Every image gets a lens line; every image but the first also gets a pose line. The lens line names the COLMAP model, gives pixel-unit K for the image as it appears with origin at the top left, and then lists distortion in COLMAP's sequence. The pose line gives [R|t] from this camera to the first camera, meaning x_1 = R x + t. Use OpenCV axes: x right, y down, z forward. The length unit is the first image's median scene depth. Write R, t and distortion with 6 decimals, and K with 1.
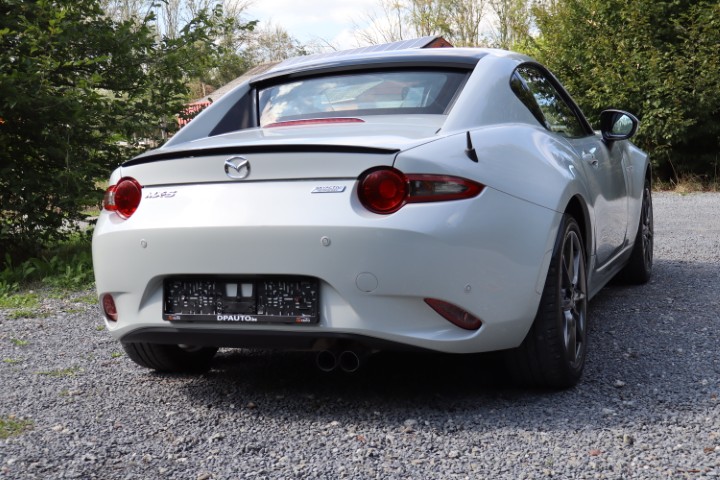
lens RADIAL K [[984.9, 0, 353.3], [0, 984.9, 243.1], [0, 0, 1]] dist [0.006741, 0.000000]
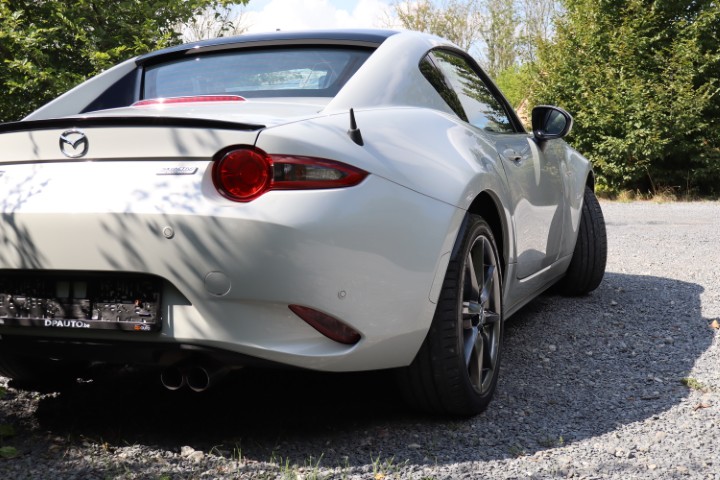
lens RADIAL K [[953.0, 0, 363.6], [0, 953.0, 237.6], [0, 0, 1]] dist [0.033693, 0.000000]
pose [[0.999497, 0.025281, 0.019124, 0.112339], [-0.024809, 0.999391, -0.024537, 0.016767], [-0.019732, 0.024050, 0.999516, 0.182640]]
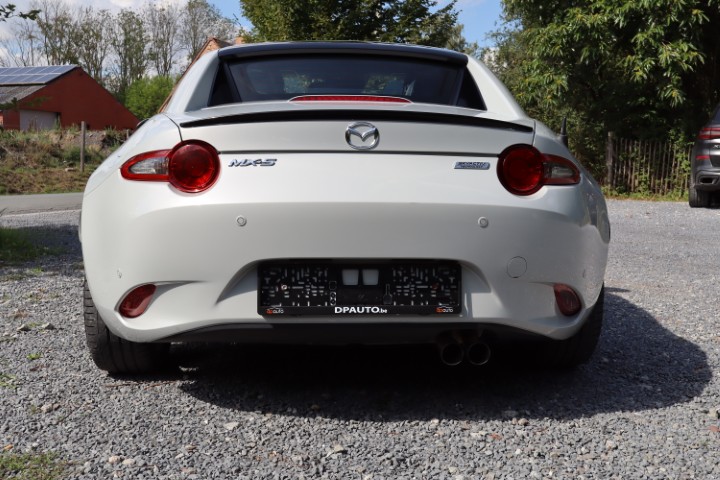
lens RADIAL K [[778.8, 0, 361.6], [0, 778.8, 241.6], [0, 0, 1]] dist [0.042379, 0.000000]
pose [[0.894139, 0.015707, 0.447514, -0.414916], [-0.012952, 0.999874, -0.009216, 0.022300], [-0.447602, 0.002444, 0.894229, 0.381540]]
